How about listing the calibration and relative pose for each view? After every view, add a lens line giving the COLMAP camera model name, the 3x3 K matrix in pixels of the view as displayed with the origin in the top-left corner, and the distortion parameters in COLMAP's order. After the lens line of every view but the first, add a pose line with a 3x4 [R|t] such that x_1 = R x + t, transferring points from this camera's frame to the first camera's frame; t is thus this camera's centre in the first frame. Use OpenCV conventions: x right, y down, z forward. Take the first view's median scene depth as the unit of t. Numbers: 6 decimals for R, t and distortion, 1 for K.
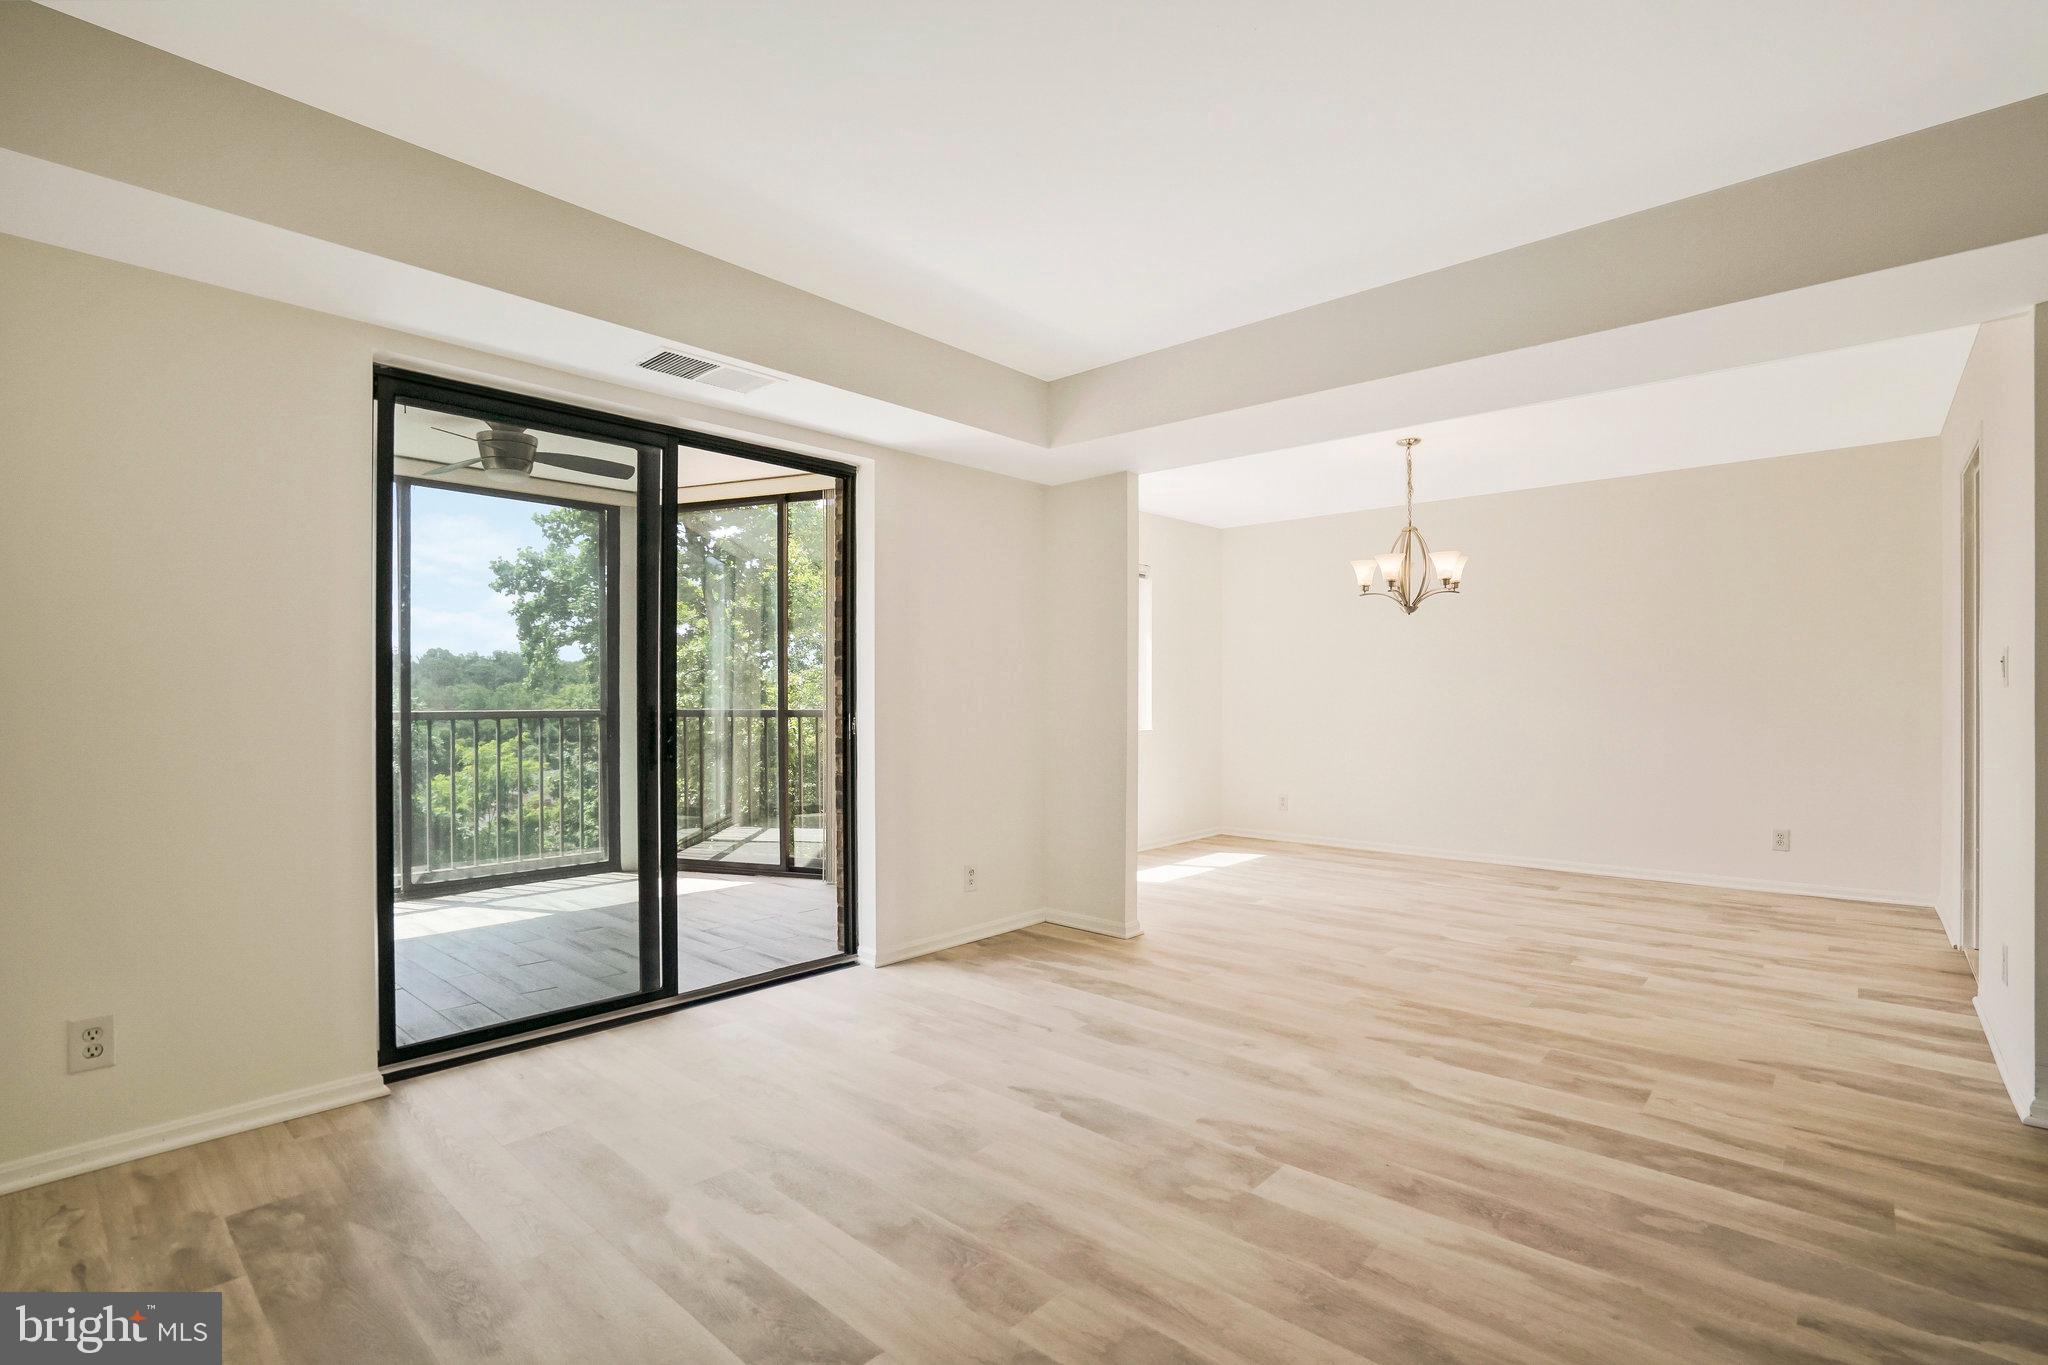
lens RADIAL K [[953.9, 0, 1006.0], [0, 953.9, 719.6], [0, 0, 1]] dist [-0.054777, 0.019545]
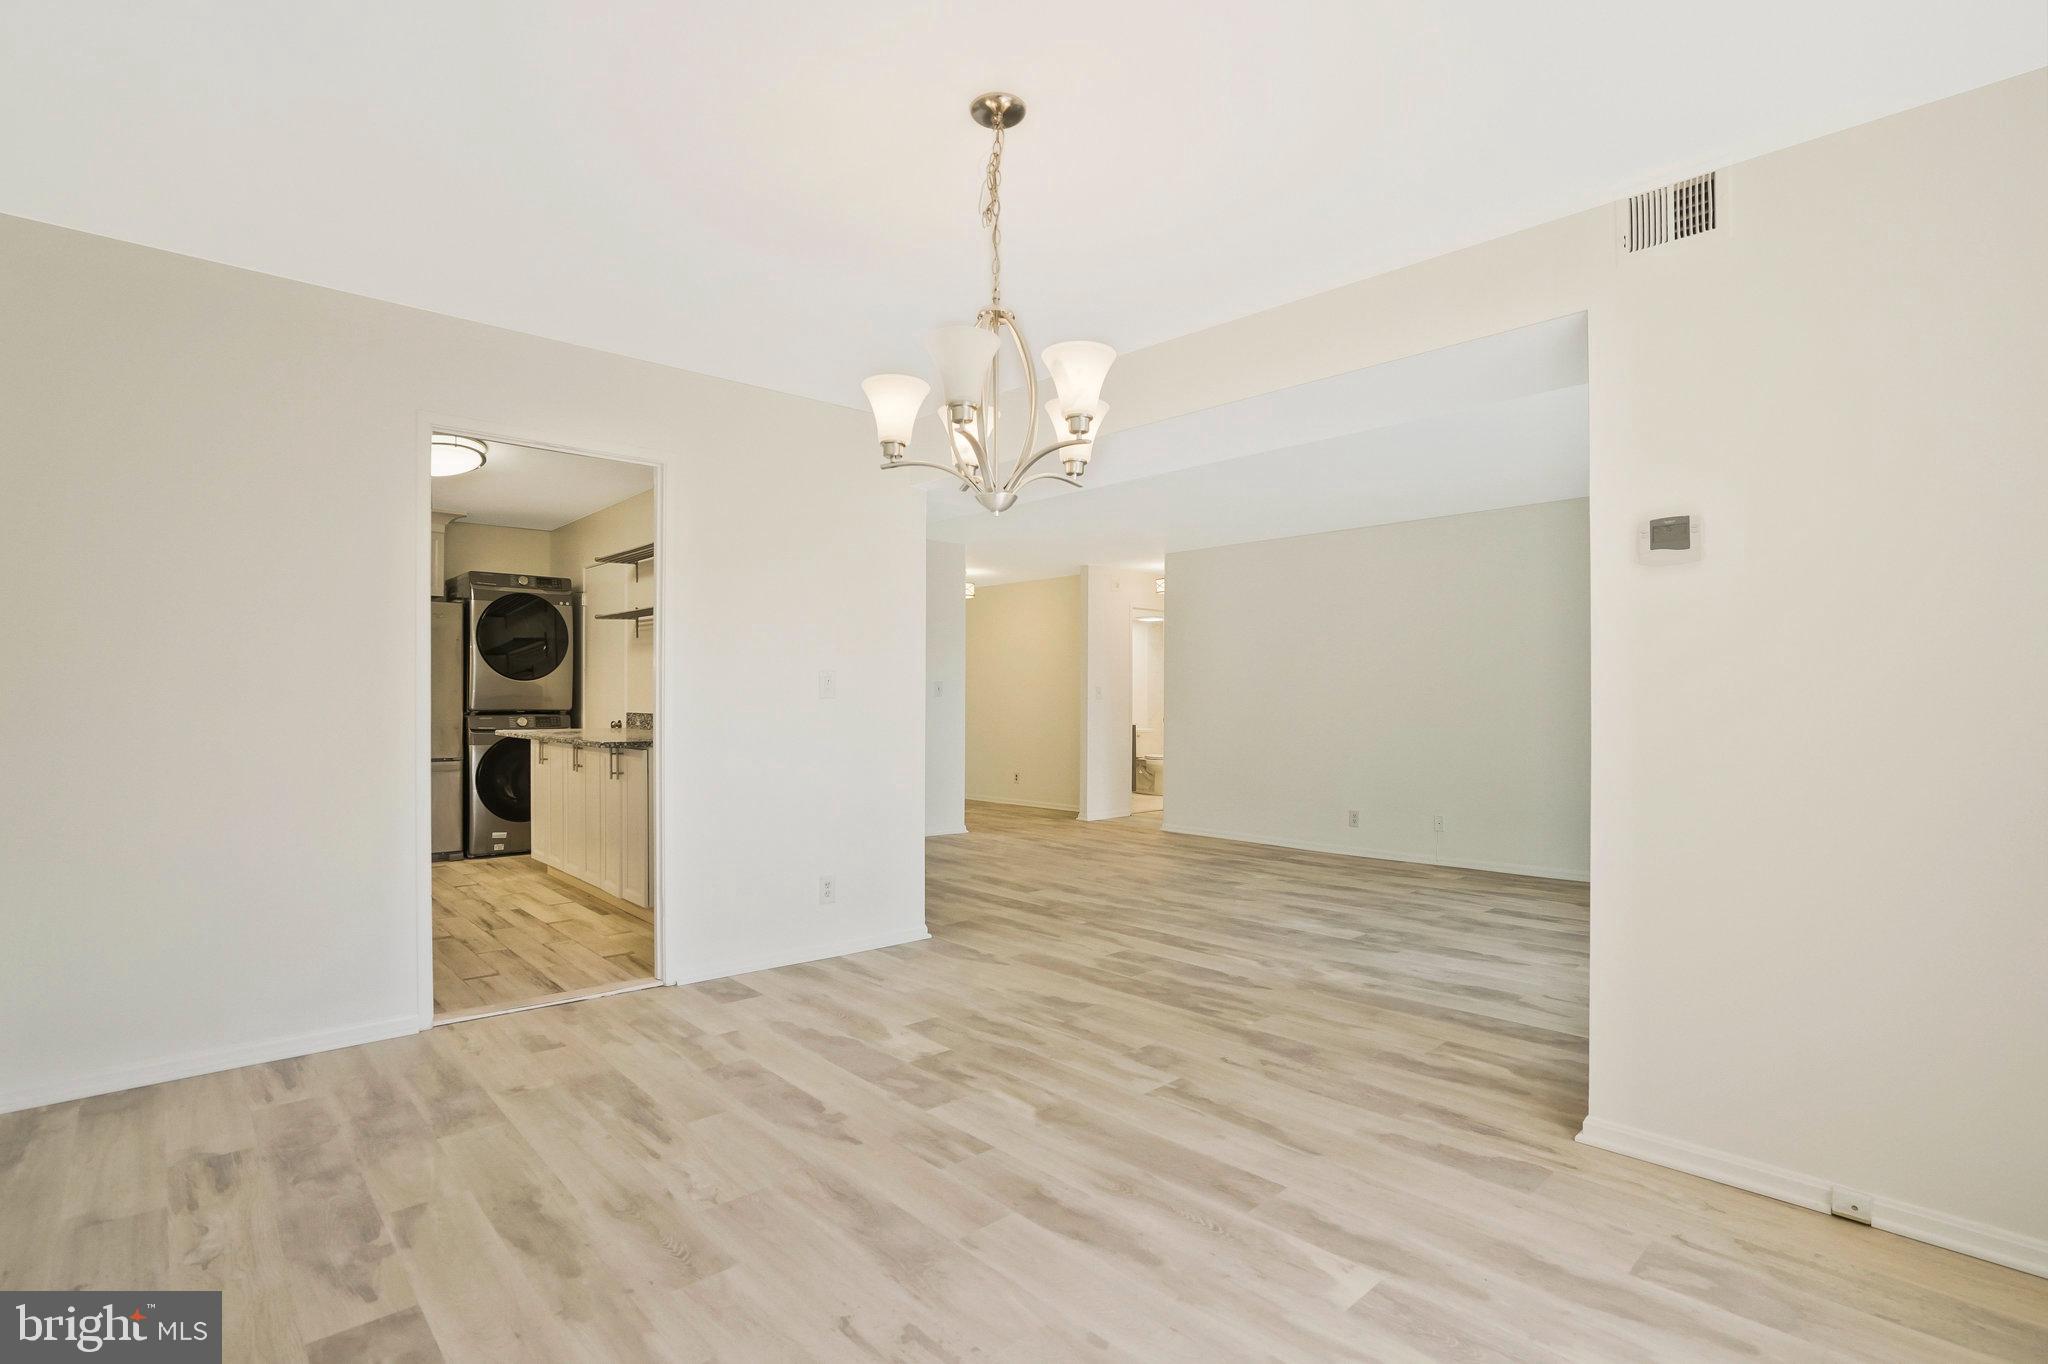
lens RADIAL K [[963.0, 0, 1015.0], [0, 963.0, 696.6], [0, 0, 1]] dist [-0.035827, 0.001574]
pose [[-0.996523, -0.001014, 0.083310, 0.585797], [0.000500, 0.999835, 0.018150, -0.058098], [-0.083315, 0.018129, -0.996358, 2.163674]]
